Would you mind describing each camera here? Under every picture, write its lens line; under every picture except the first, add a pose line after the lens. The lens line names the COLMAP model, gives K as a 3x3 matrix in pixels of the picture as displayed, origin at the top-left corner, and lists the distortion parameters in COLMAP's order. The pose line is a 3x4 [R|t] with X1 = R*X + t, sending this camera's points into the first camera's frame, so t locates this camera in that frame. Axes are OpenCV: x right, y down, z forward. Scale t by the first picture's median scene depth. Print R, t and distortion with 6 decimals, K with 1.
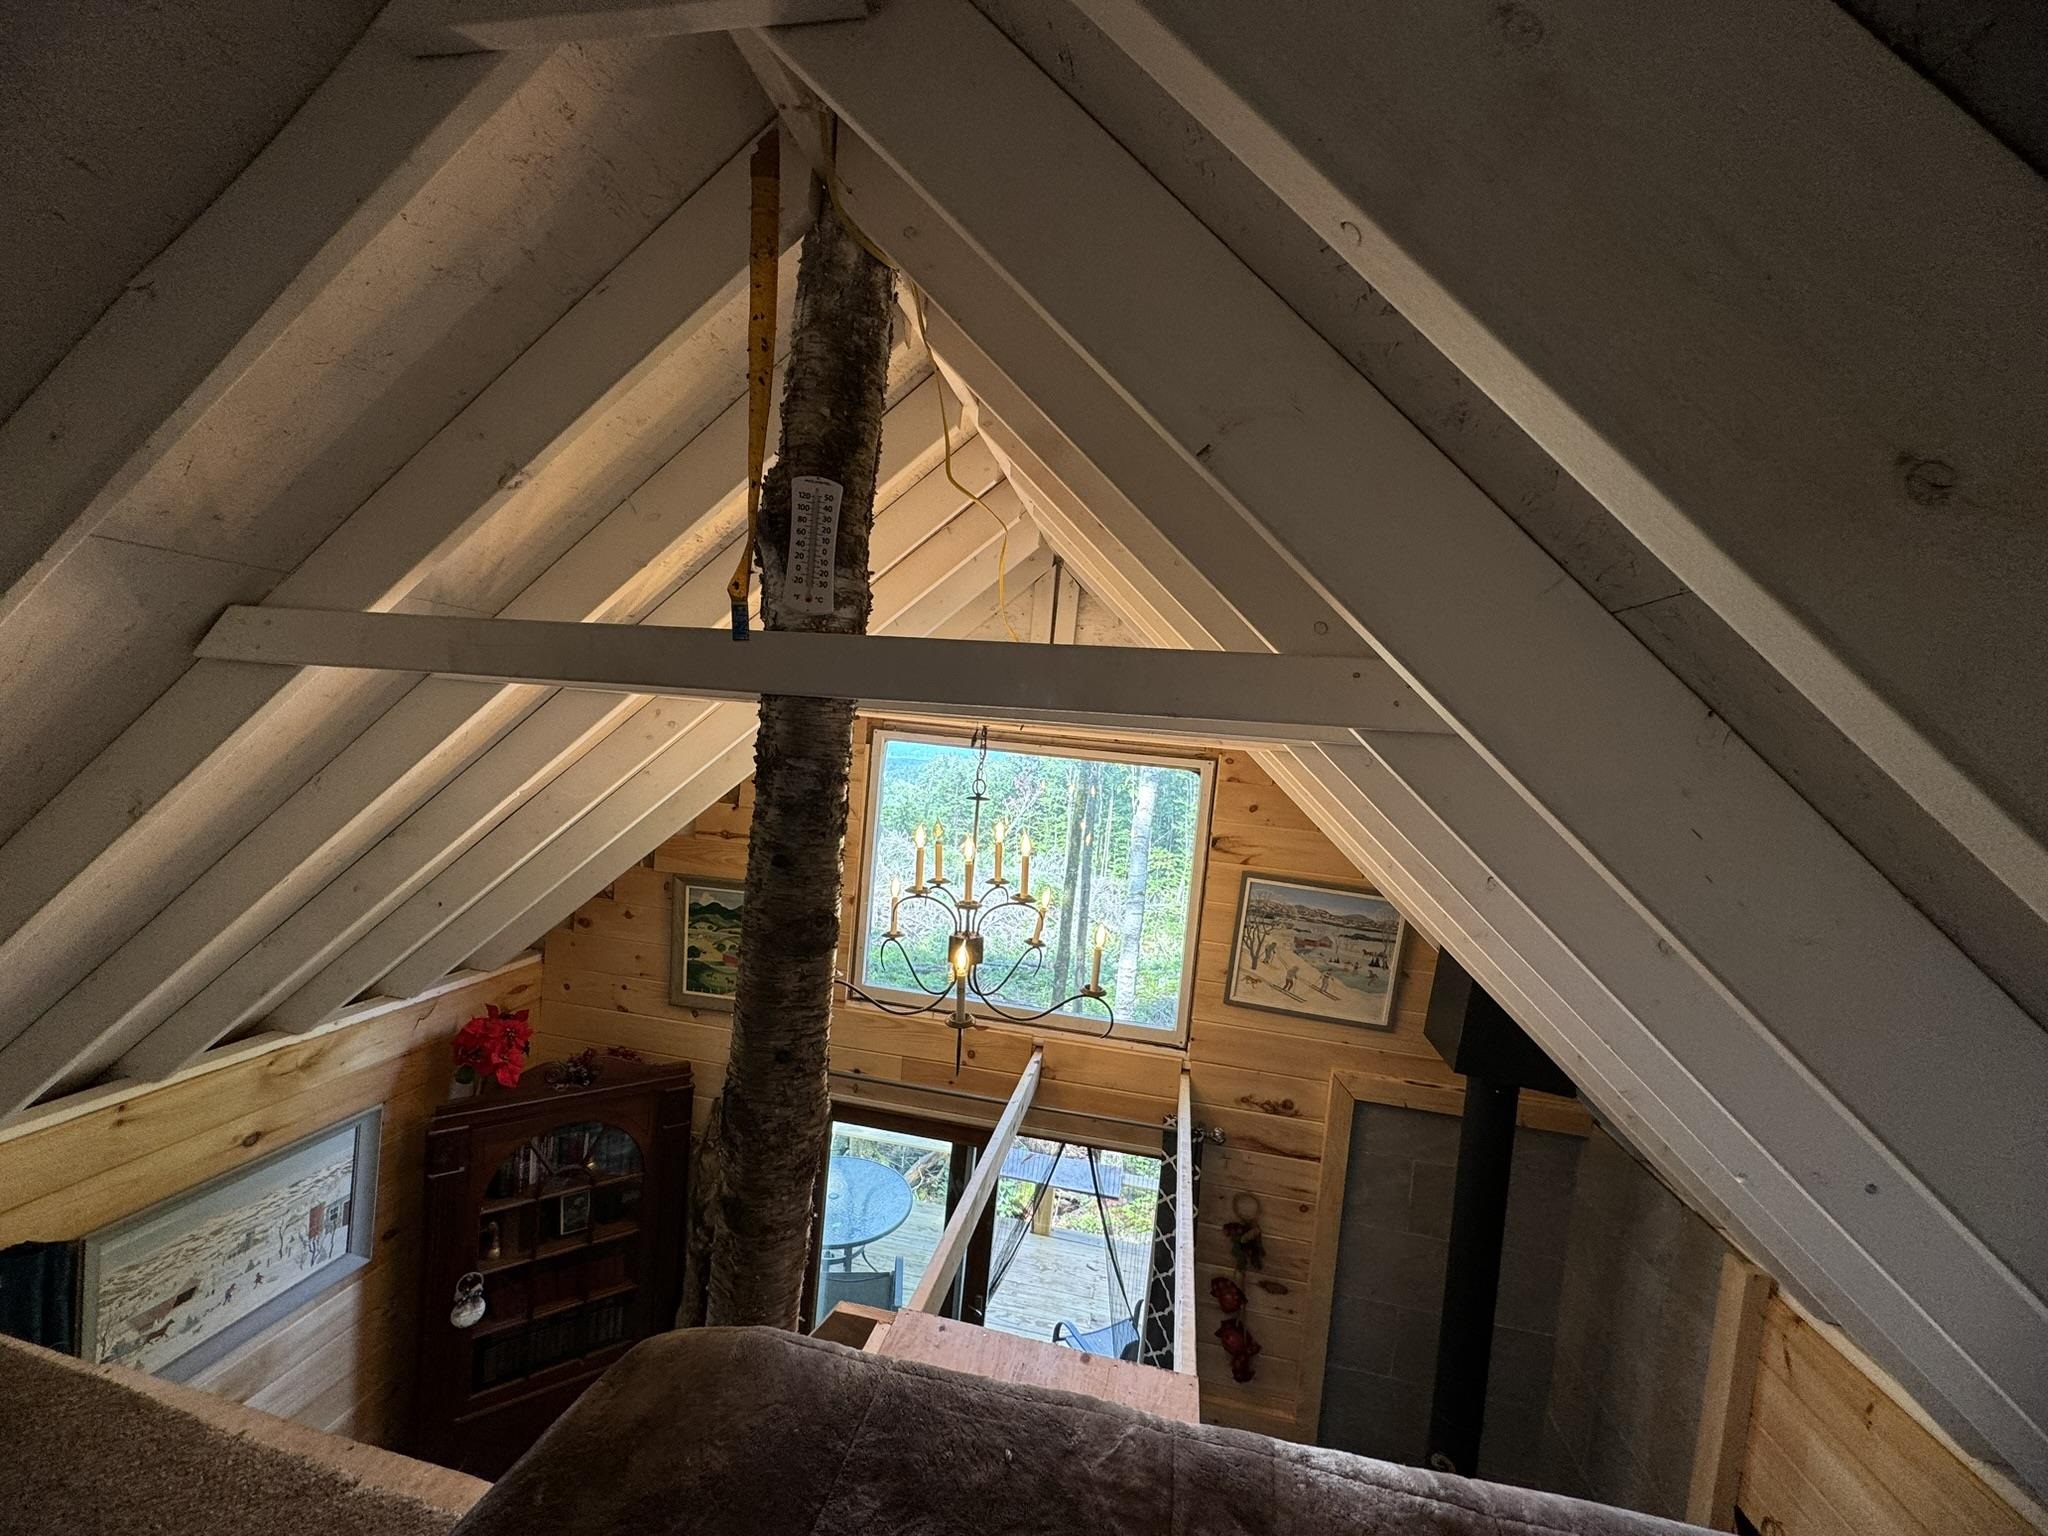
lens RADIAL K [[823.8, 0, 1024.6], [0, 823.8, 768.6], [0, 0, 1]] dist [-0.001893, 0.000282]
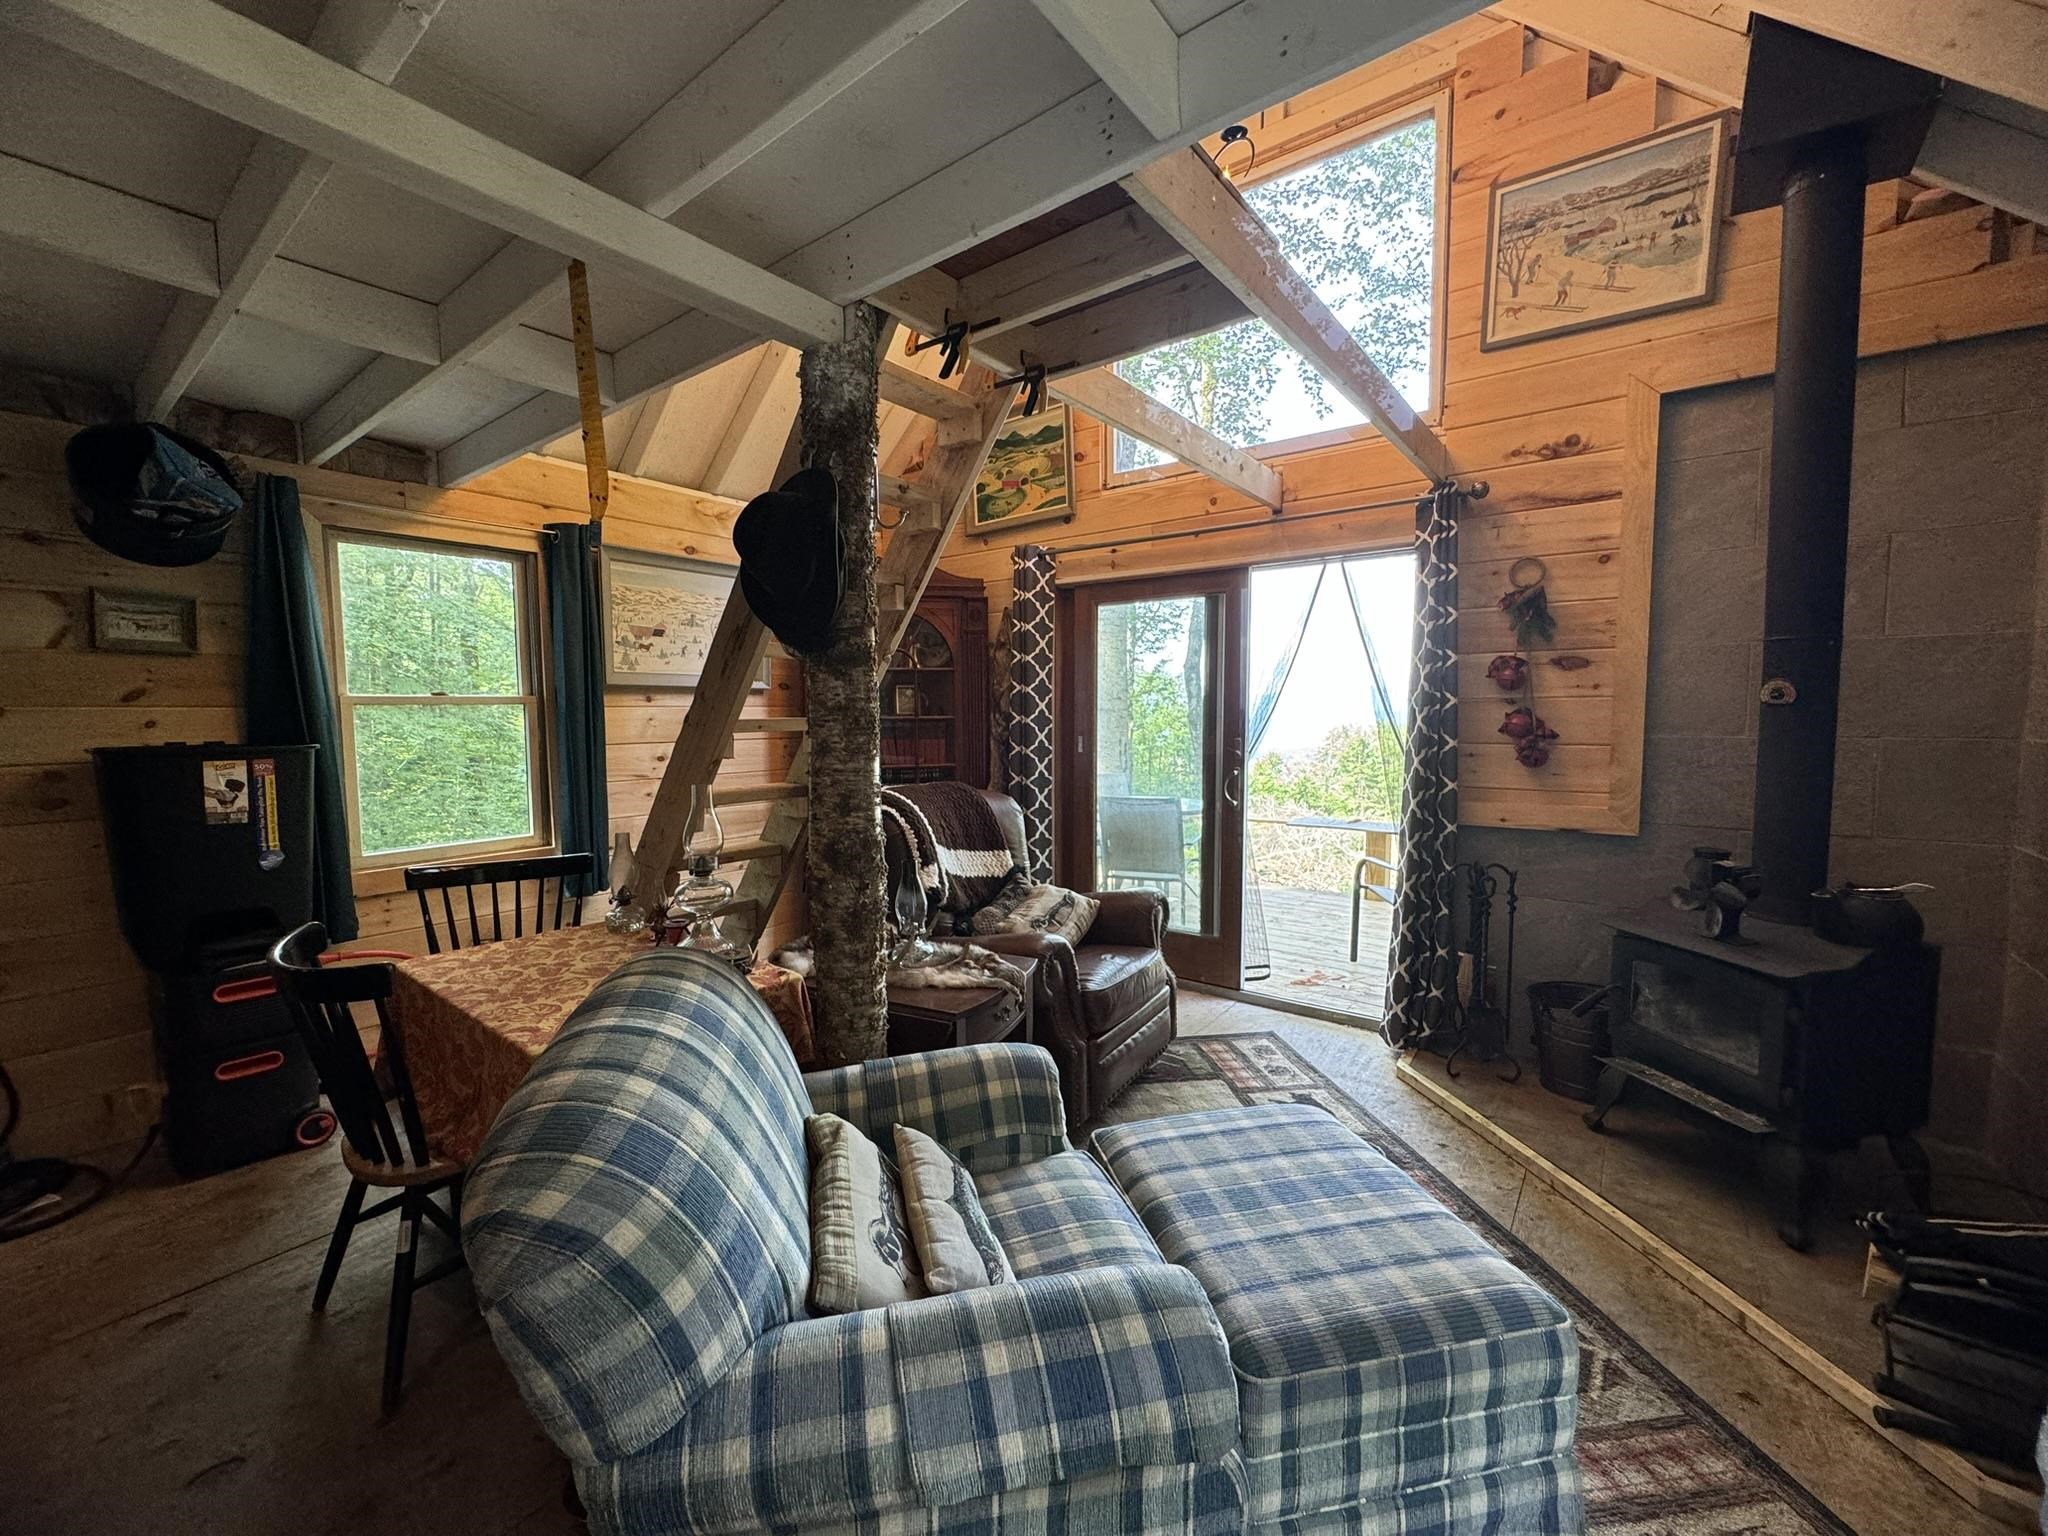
lens RADIAL K [[823.8, 0, 1020.0], [0, 823.8, 774.8], [0, 0, 1]] dist [-0.001893, 0.000282]
pose [[0.884951, -0.062142, -0.461520, 0.185903], [0.065752, 0.997802, -0.008273, 0.726908], [0.461020, -0.023024, 0.887091, -0.029564]]
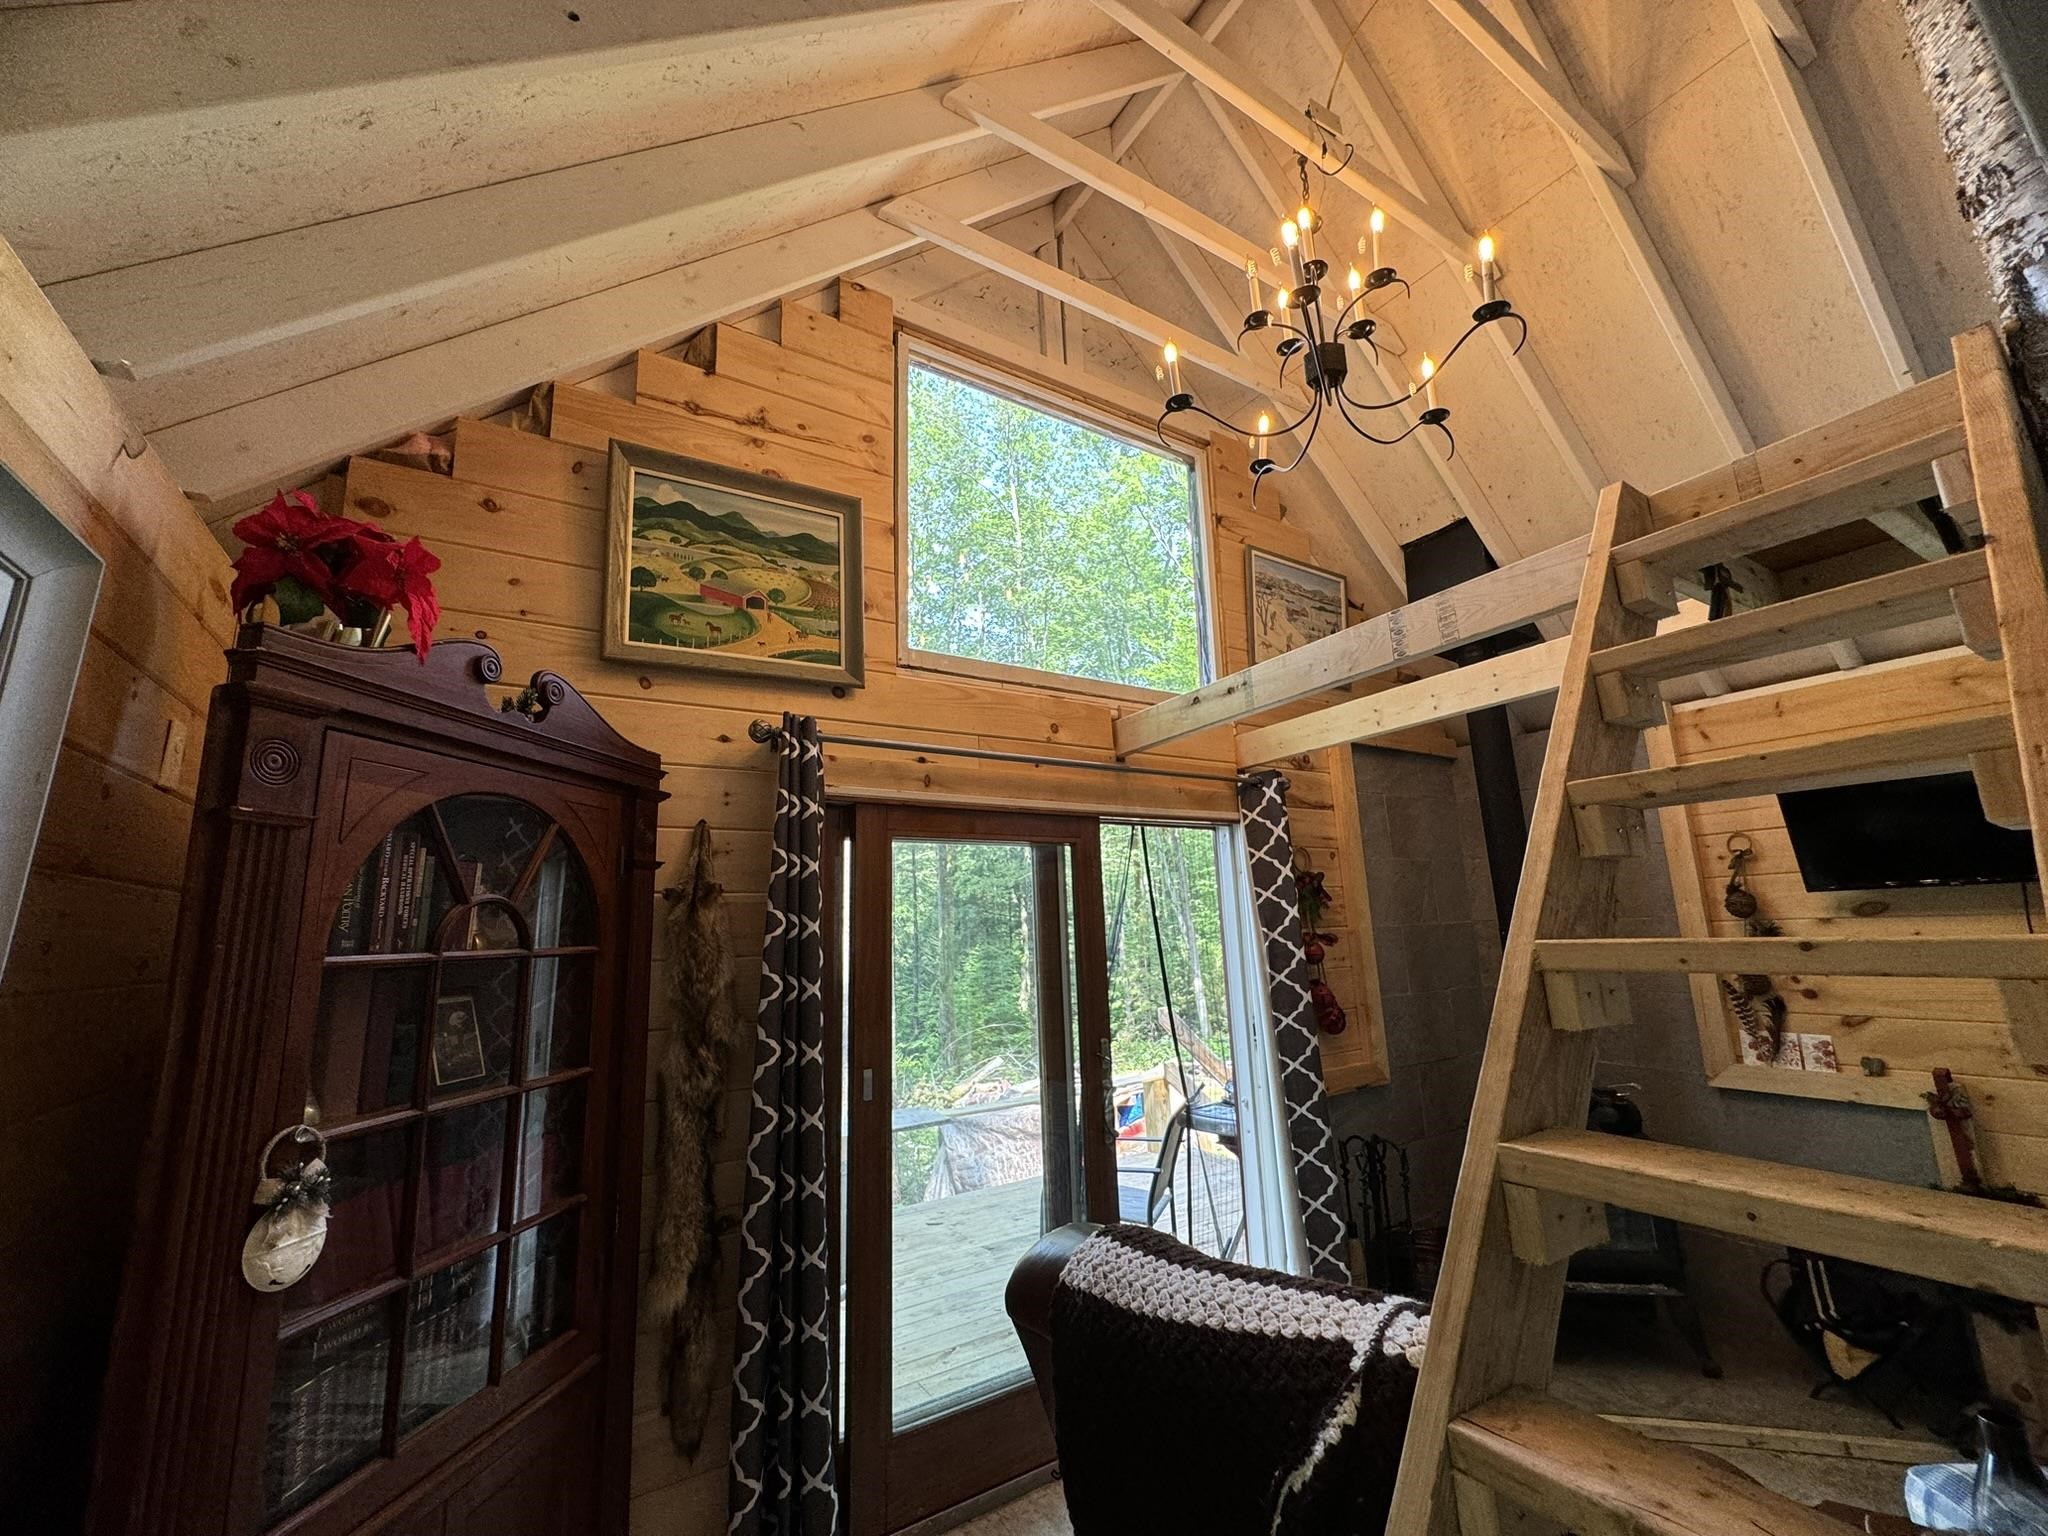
lens RADIAL K [[823.8, 0, 1031.3], [0, 823.8, 768.5], [0, 0, 1]] dist [-0.001893, 0.000282]
pose [[0.731222, 0.015667, 0.681960, -0.673100], [0.135738, 0.976401, -0.167975, 0.553705], [-0.668498, 0.215395, 0.711840, 0.483237]]
